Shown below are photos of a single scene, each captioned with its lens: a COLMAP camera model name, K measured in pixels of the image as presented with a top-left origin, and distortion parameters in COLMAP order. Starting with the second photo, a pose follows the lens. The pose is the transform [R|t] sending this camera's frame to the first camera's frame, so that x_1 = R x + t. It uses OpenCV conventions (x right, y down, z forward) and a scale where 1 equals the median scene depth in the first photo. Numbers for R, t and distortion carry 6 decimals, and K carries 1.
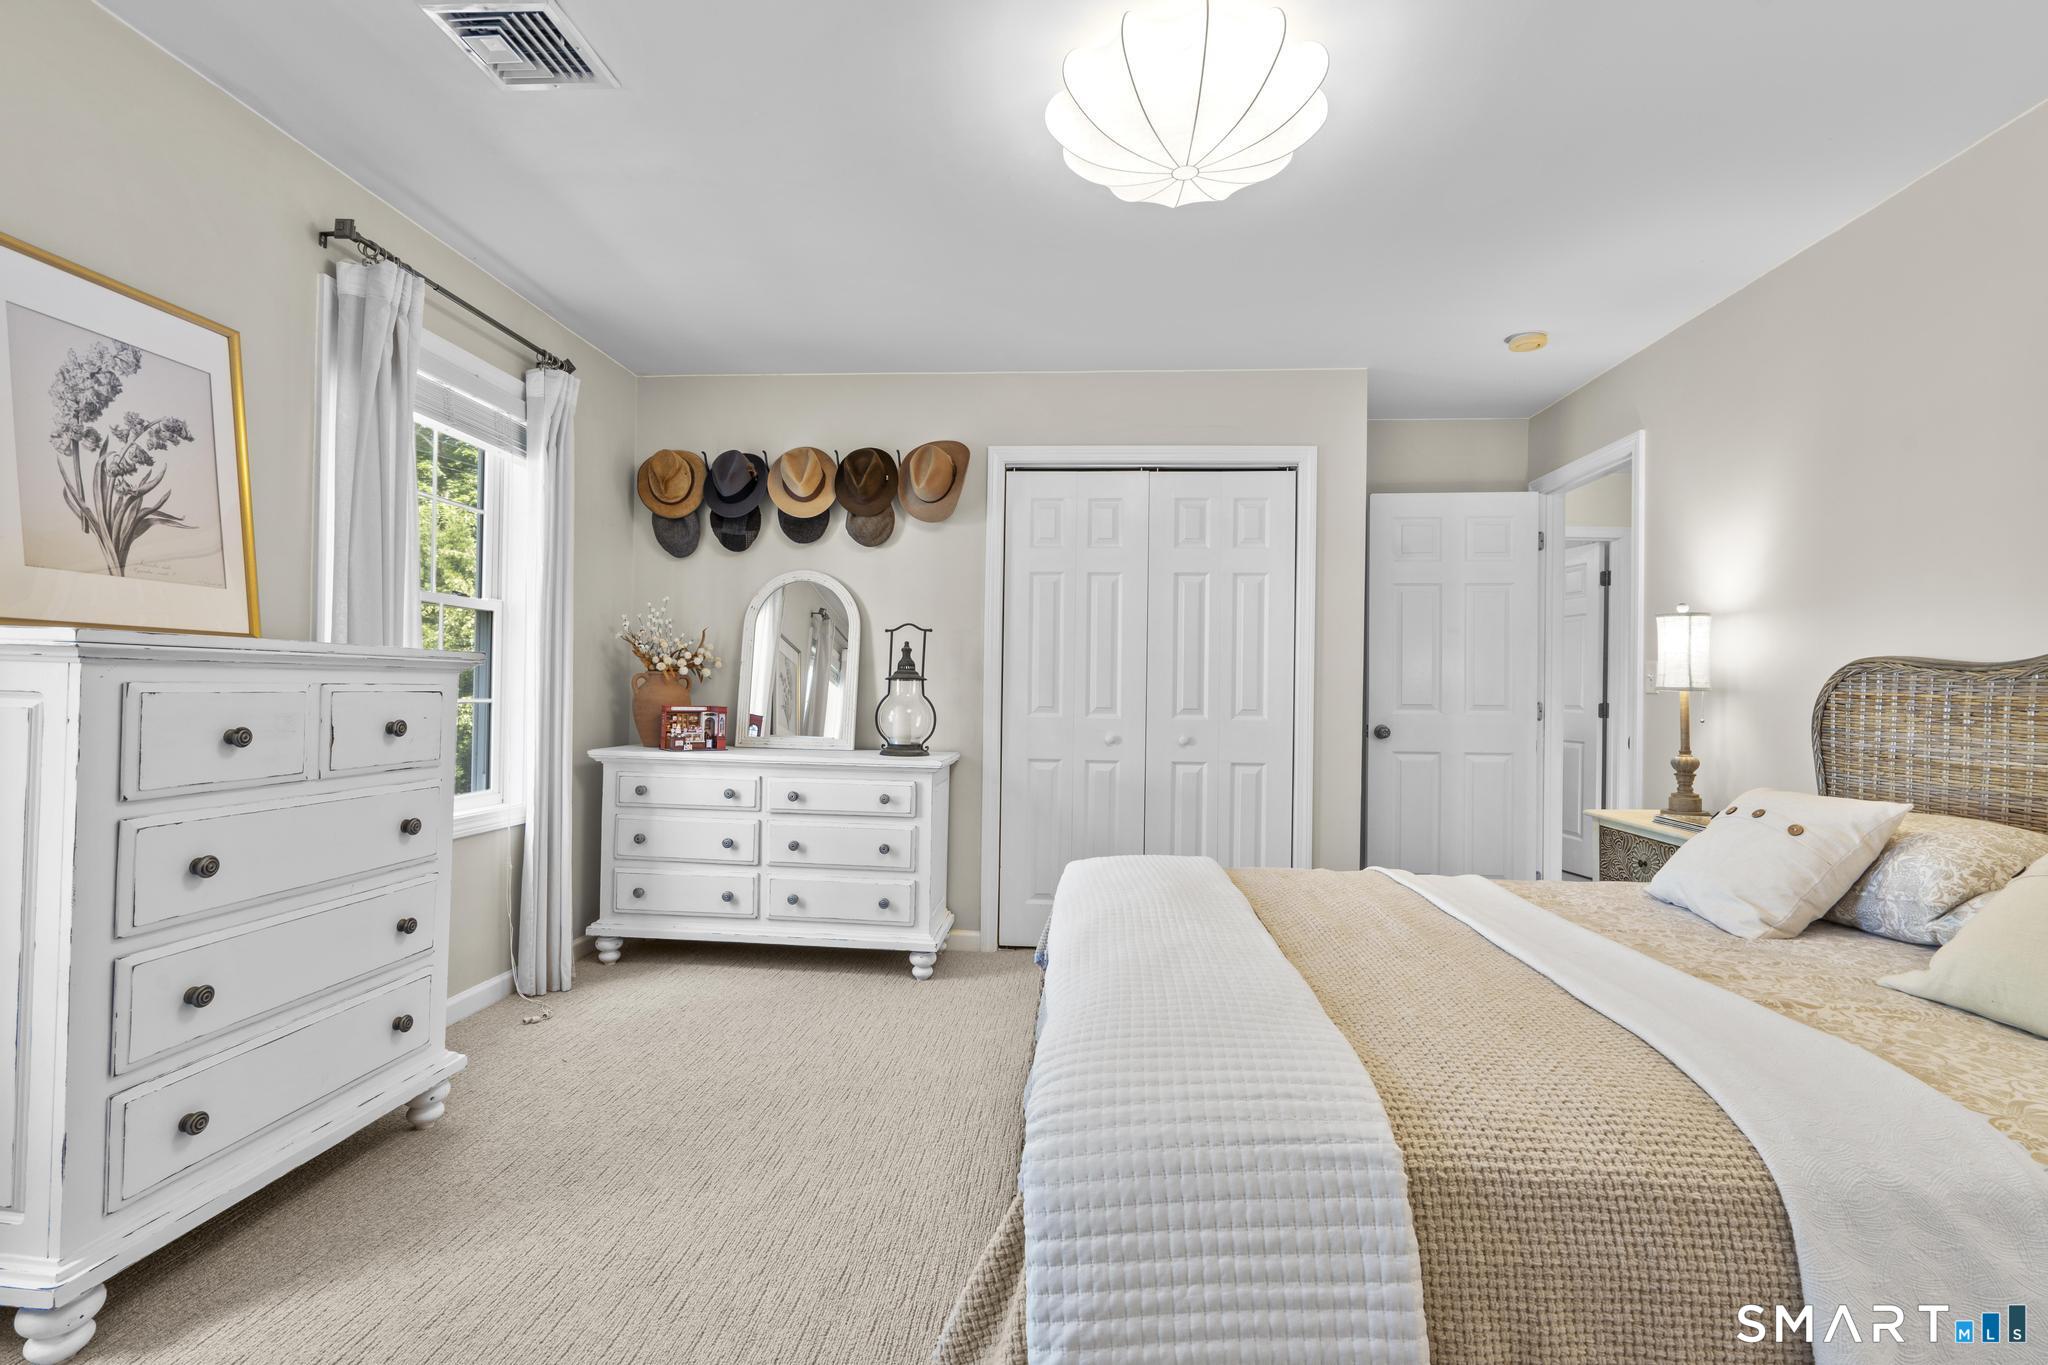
lens RADIAL K [[918.2, 0, 1023.8], [0, 918.2, 684.7], [0, 0, 1]] dist [-0.003949, 0.001617]
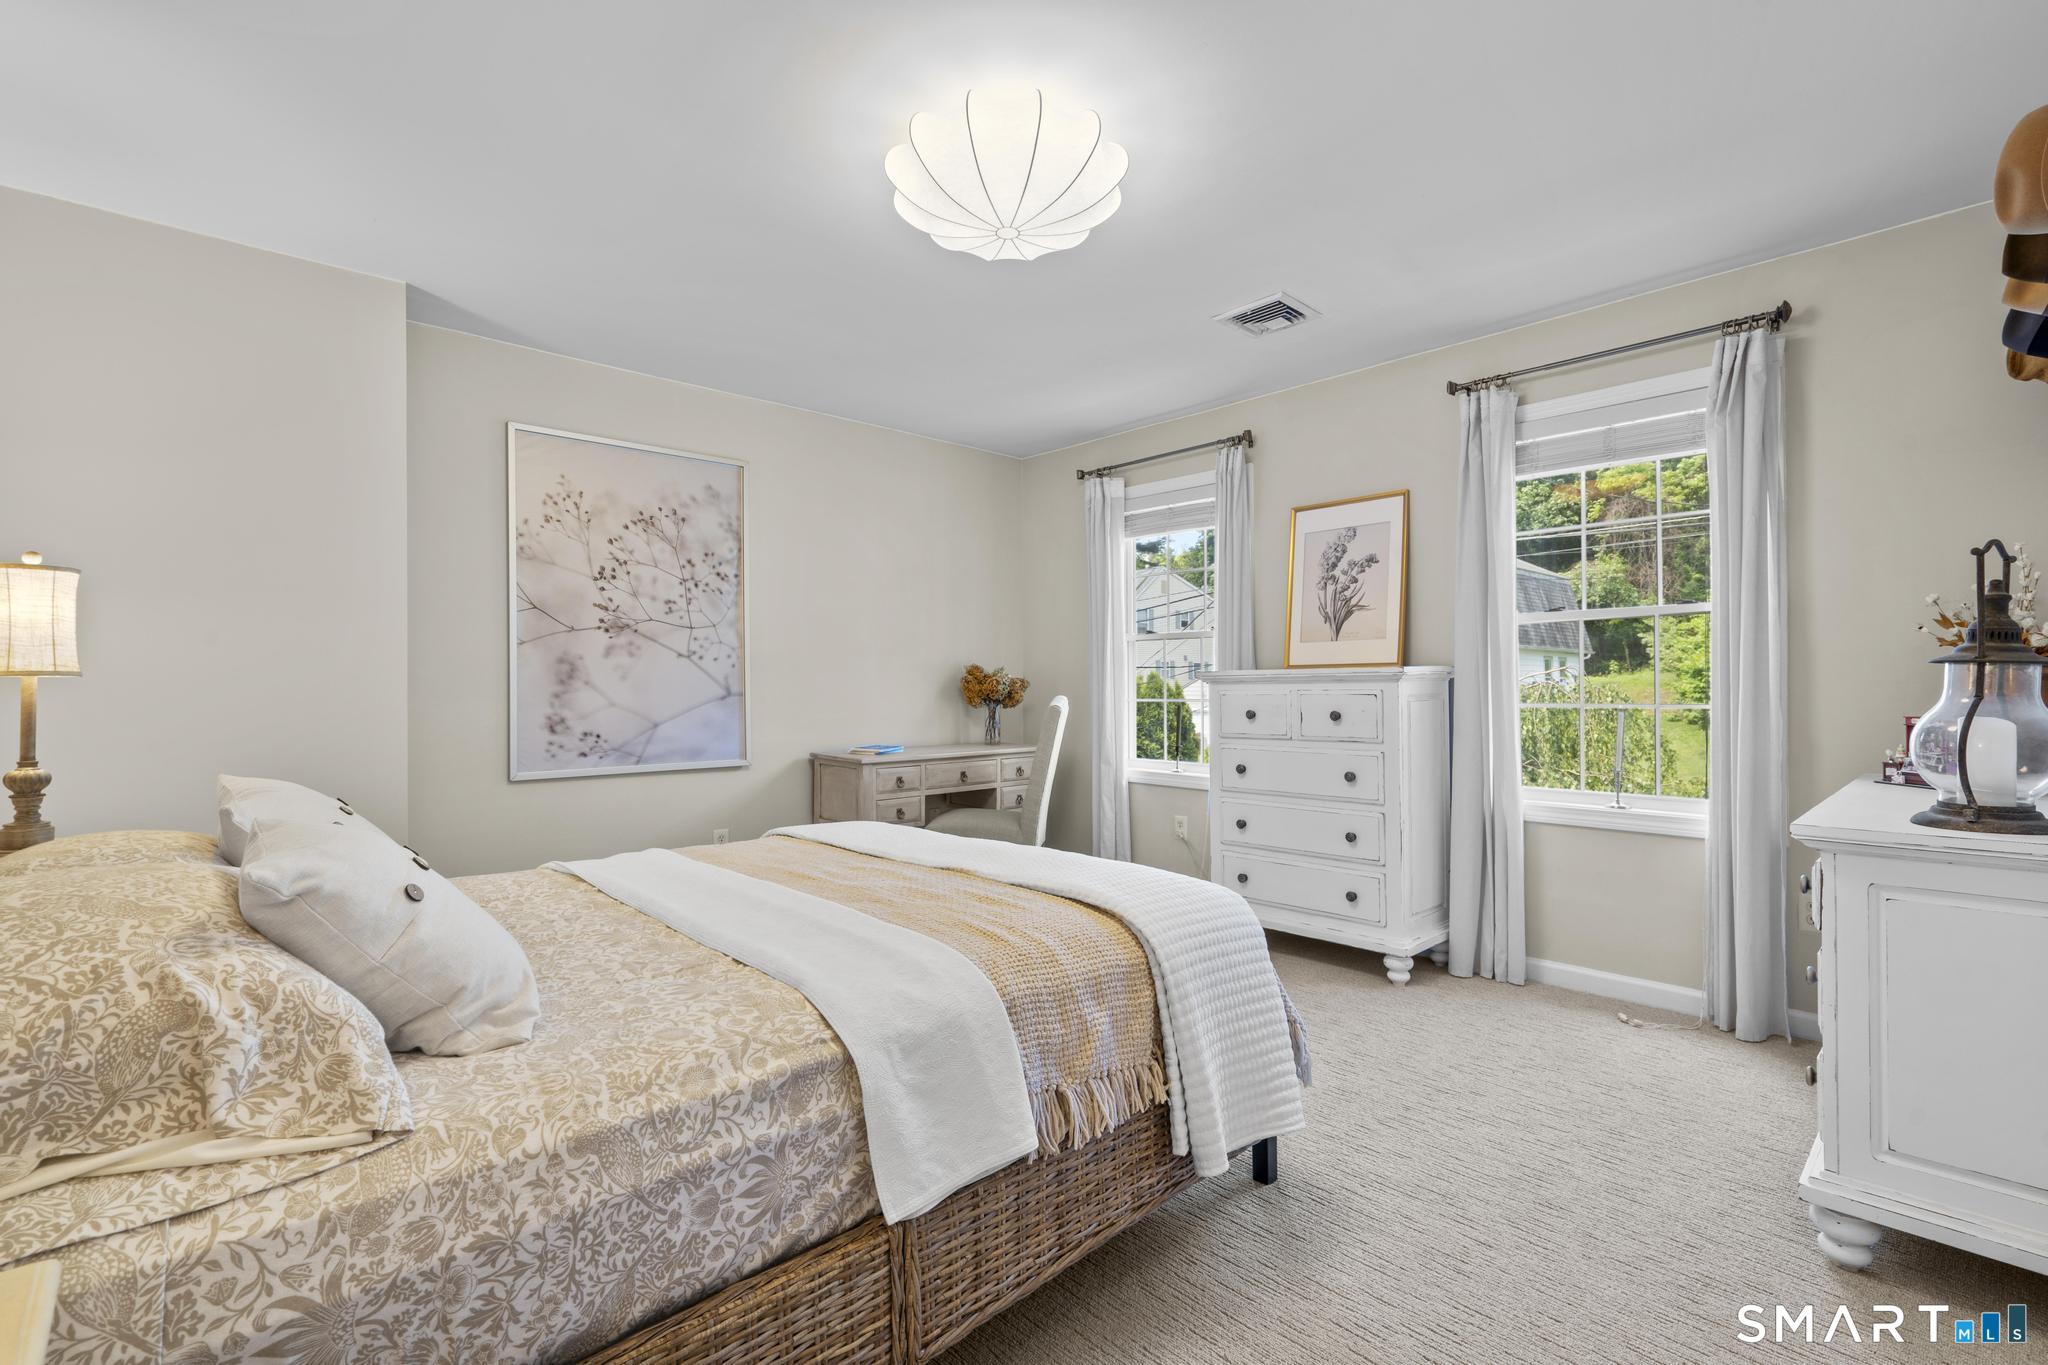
lens RADIAL K [[918.2, 0, 1023.3], [0, 918.2, 687.0], [0, 0, 1]] dist [-0.003949, 0.001617]
pose [[-0.663373, -0.015533, -0.748127, 1.080032], [-0.003686, 0.999840, -0.017491, 0.027574], [0.748279, -0.008846, -0.663325, 1.872129]]
